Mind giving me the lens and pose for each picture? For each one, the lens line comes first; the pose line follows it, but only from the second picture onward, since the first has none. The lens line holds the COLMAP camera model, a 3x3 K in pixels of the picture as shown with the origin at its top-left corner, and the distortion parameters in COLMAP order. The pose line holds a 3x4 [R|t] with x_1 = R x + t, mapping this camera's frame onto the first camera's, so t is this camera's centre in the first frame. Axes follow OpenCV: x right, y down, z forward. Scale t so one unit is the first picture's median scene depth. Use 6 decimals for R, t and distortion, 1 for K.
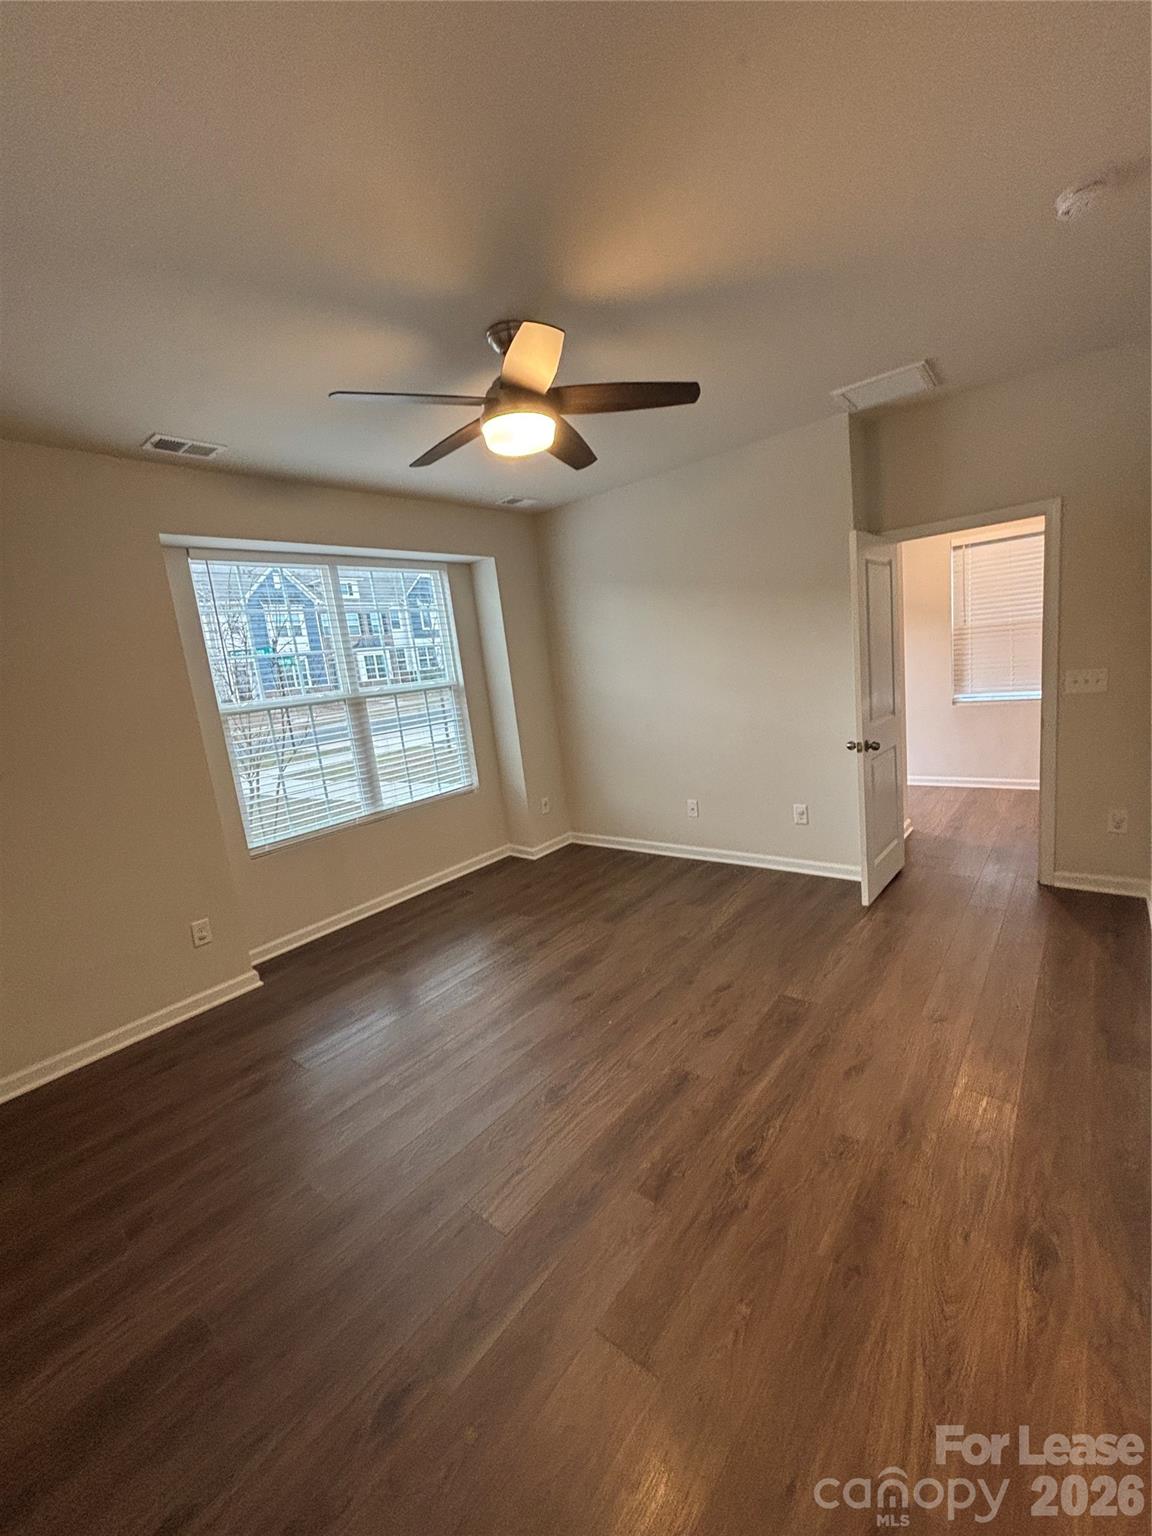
lens RADIAL K [[619.2, 0, 579.9], [0, 619.2, 767.3], [0, 0, 1]] dist [-0.001836, 0.001688]
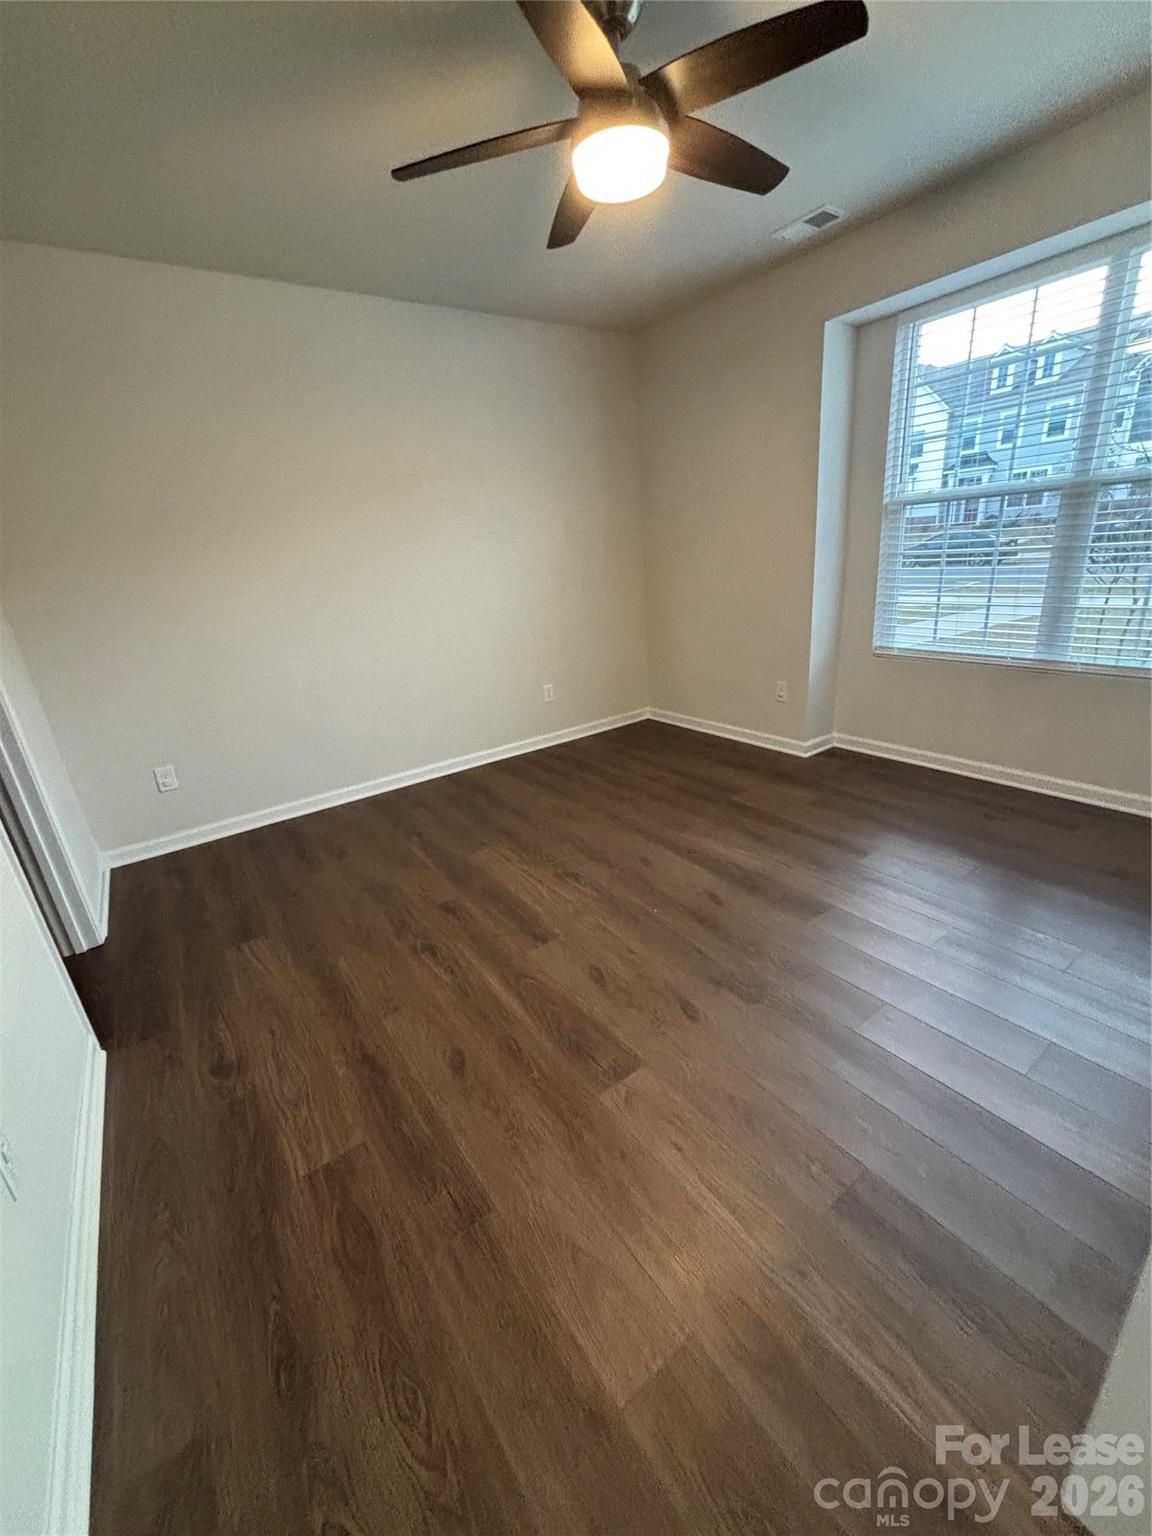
lens RADIAL K [[619.2, 0, 586.1], [0, 619.2, 772.9], [0, 0, 1]] dist [-0.001836, 0.001688]
pose [[-0.243100, 0.453624, -0.857396, 0.723490], [-0.061000, 0.875013, 0.480240, -0.190615], [0.968081, 0.169048, -0.185044, 0.973553]]
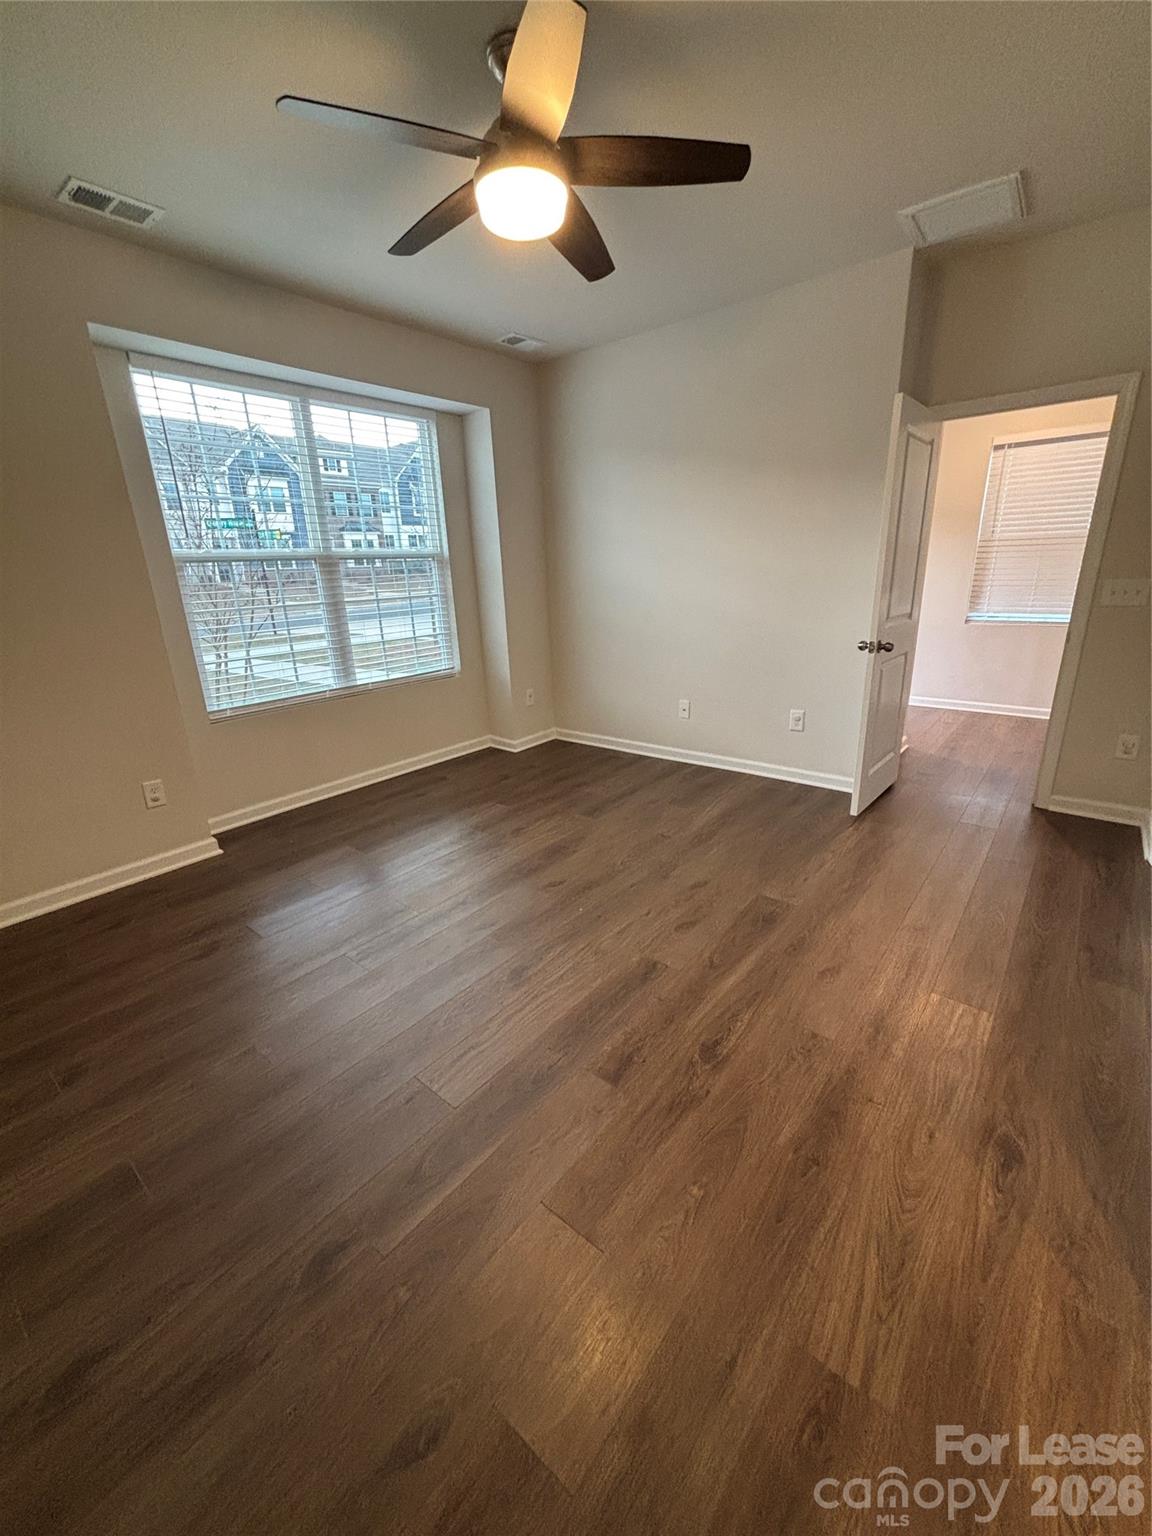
lens RADIAL K [[619.2, 0, 578.6], [0, 619.2, 769.0], [0, 0, 1]] dist [-0.001836, 0.001688]
pose [[0.997245, 0.070108, 0.024230, 0.006672], [-0.072903, 0.986632, 0.145750, 0.052056], [-0.013688, -0.147115, 0.989025, 0.076521]]
